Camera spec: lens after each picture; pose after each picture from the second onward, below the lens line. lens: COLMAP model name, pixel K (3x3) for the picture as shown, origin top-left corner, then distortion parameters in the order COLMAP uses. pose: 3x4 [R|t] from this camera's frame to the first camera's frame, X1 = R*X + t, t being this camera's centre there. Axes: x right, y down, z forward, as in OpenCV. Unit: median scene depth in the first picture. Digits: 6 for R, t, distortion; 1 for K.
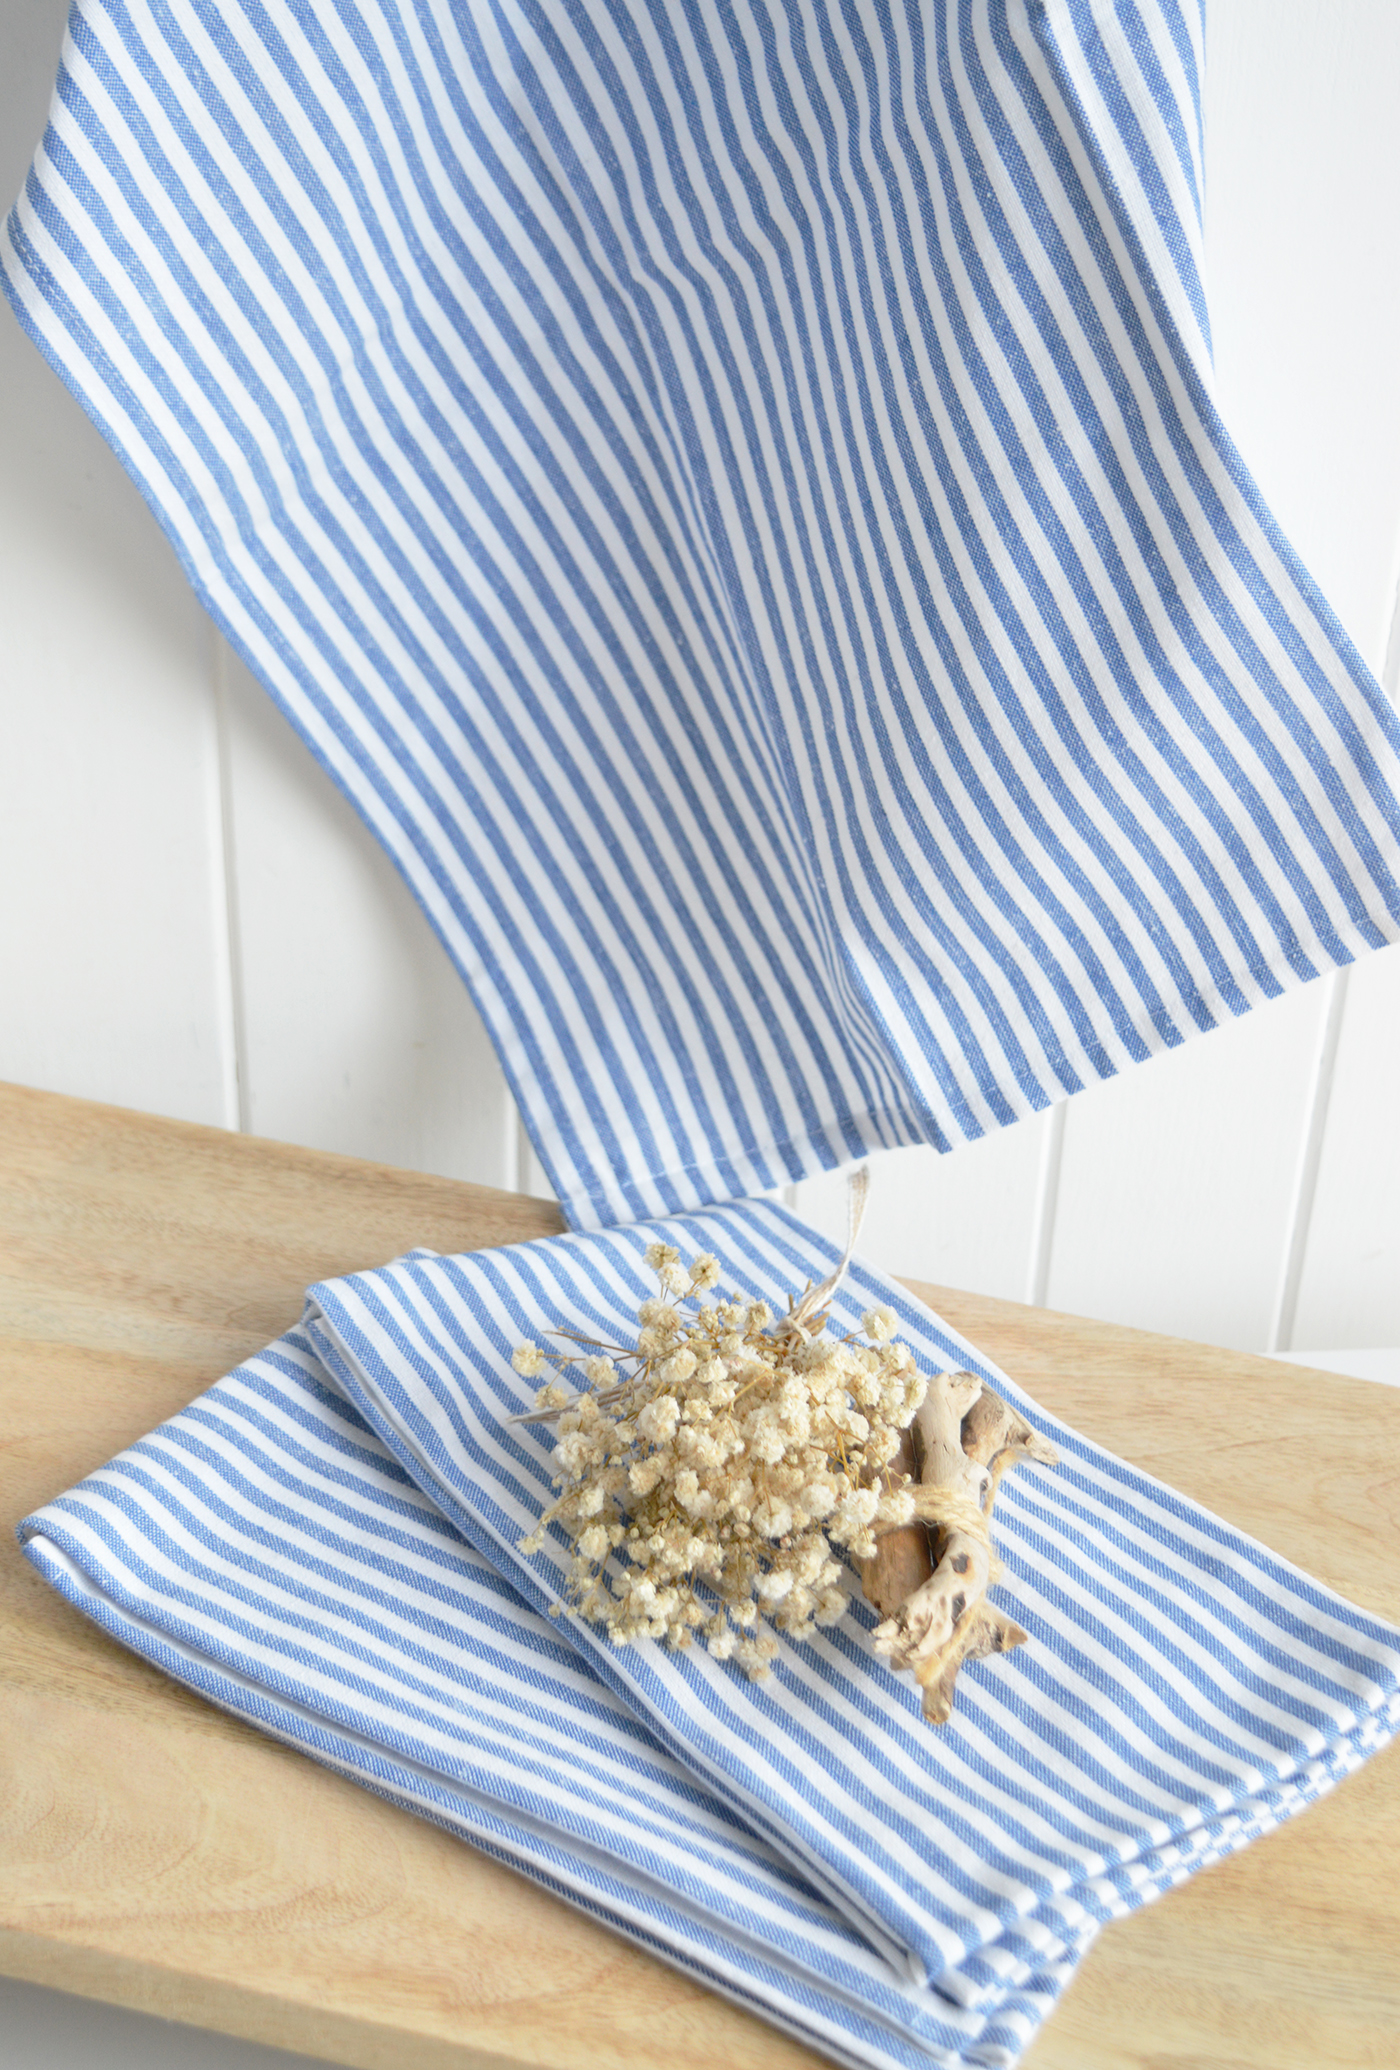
lens RADIAL K [[3011.1, 0, 777.8], [0, 3011.1, 1035.2], [0, 0, 1]] dist [-0.146496, 0.211455]
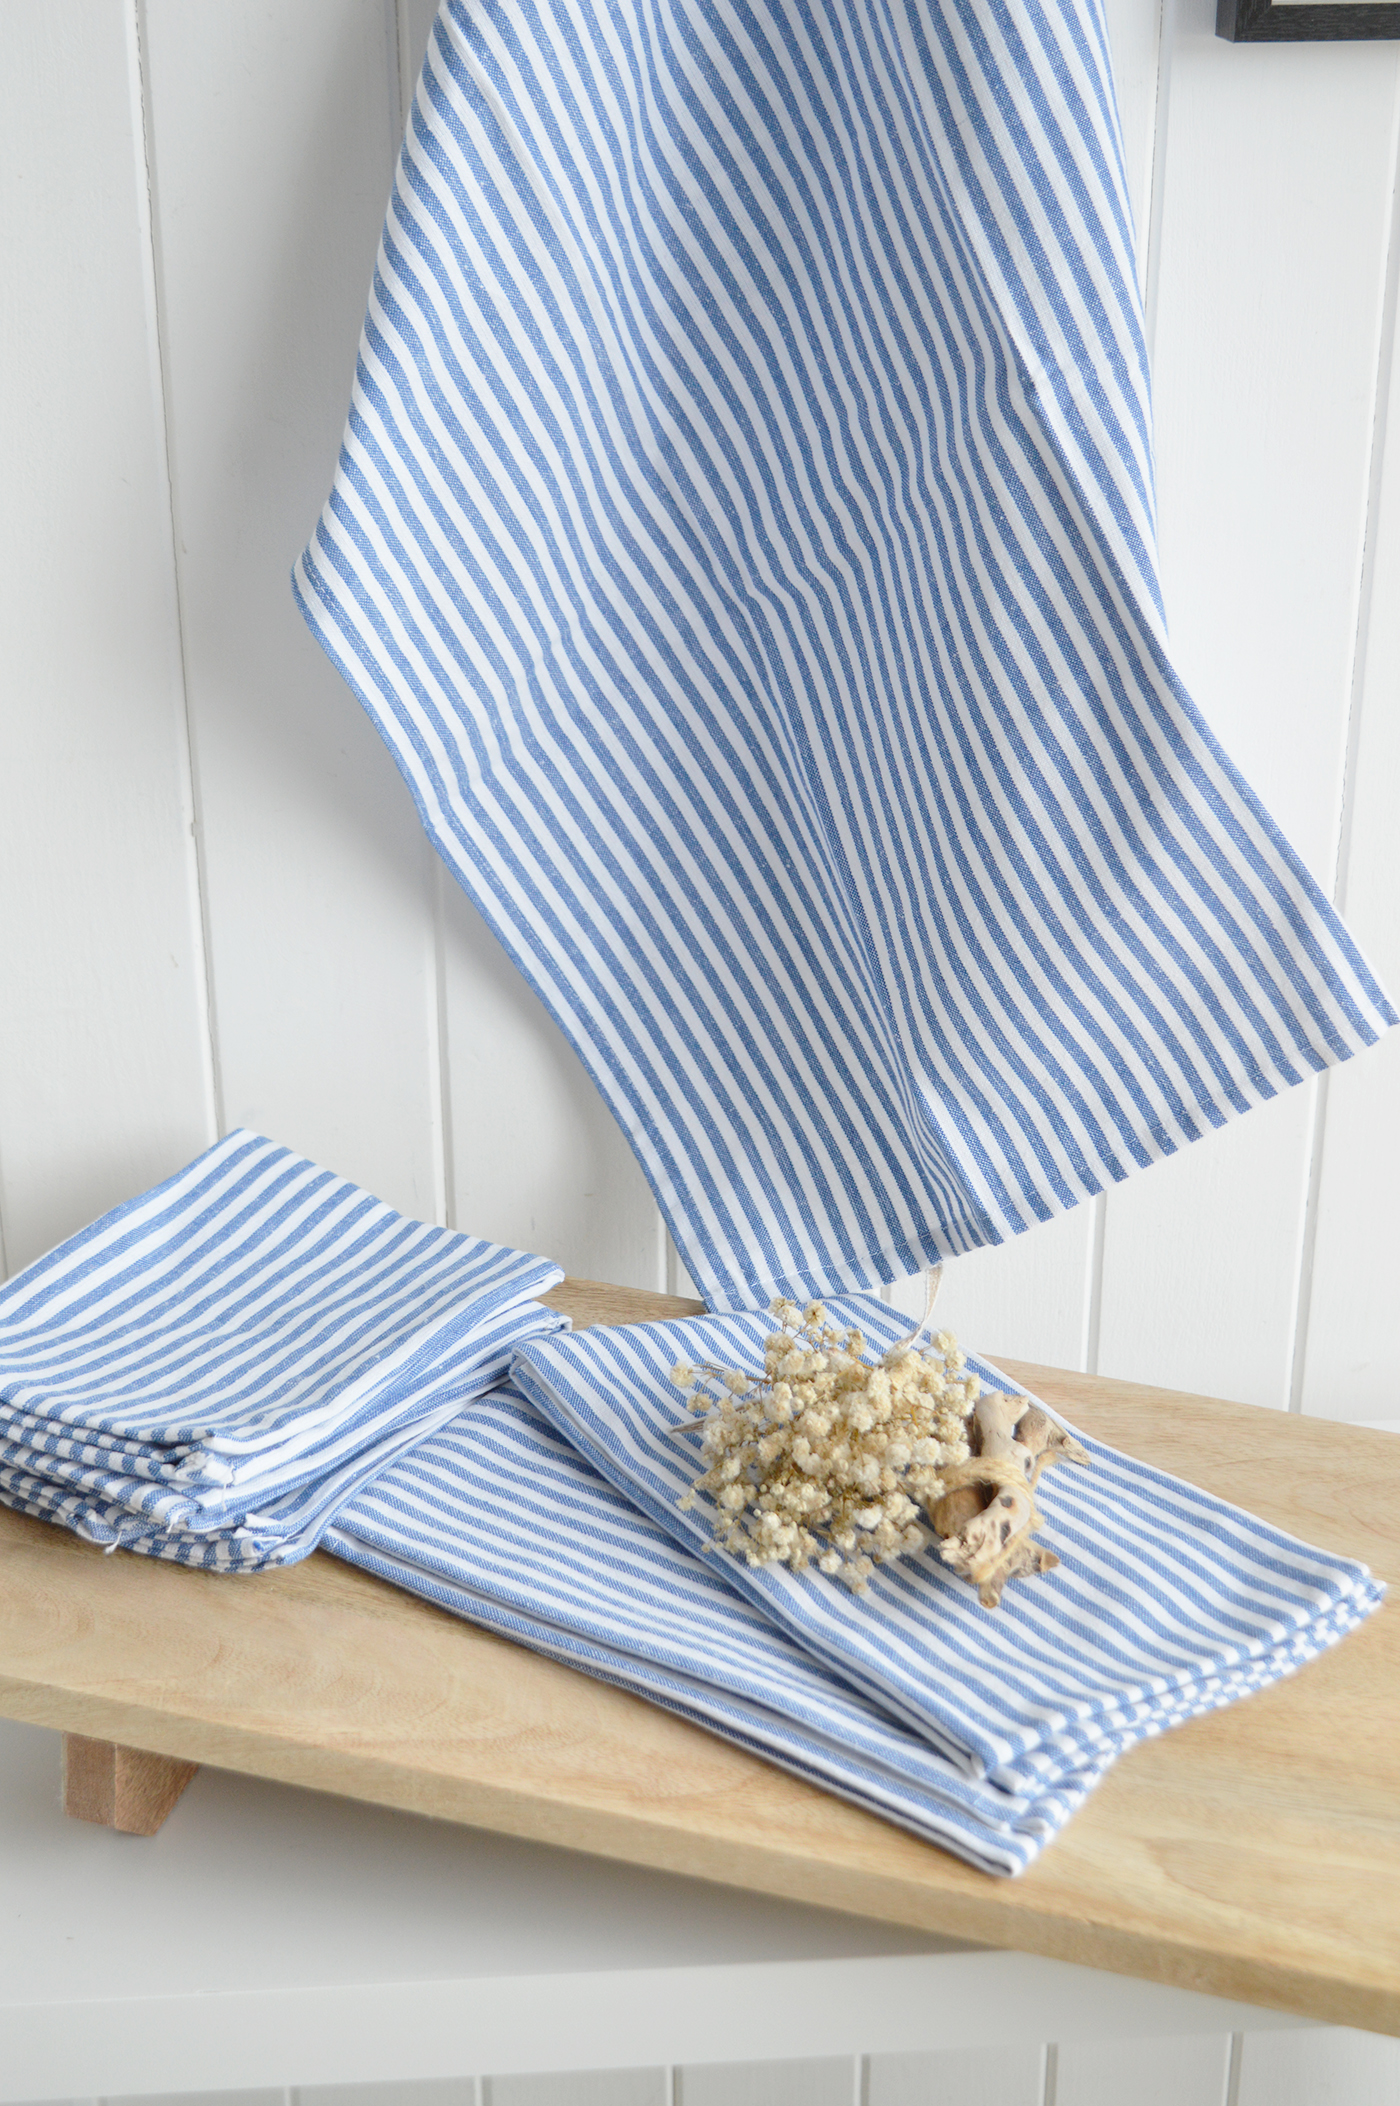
lens RADIAL K [[3163.3, 0, 700.0], [0, 3163.3, 1053.0], [0, 0, 1]] dist [-0.082432, -1.047348]
pose [[0.997859, -0.023427, -0.061068, 0.013246], [0.014266, 0.989131, -0.146343, 0.171054], [0.063833, 0.145158, 0.987347, -0.409061]]
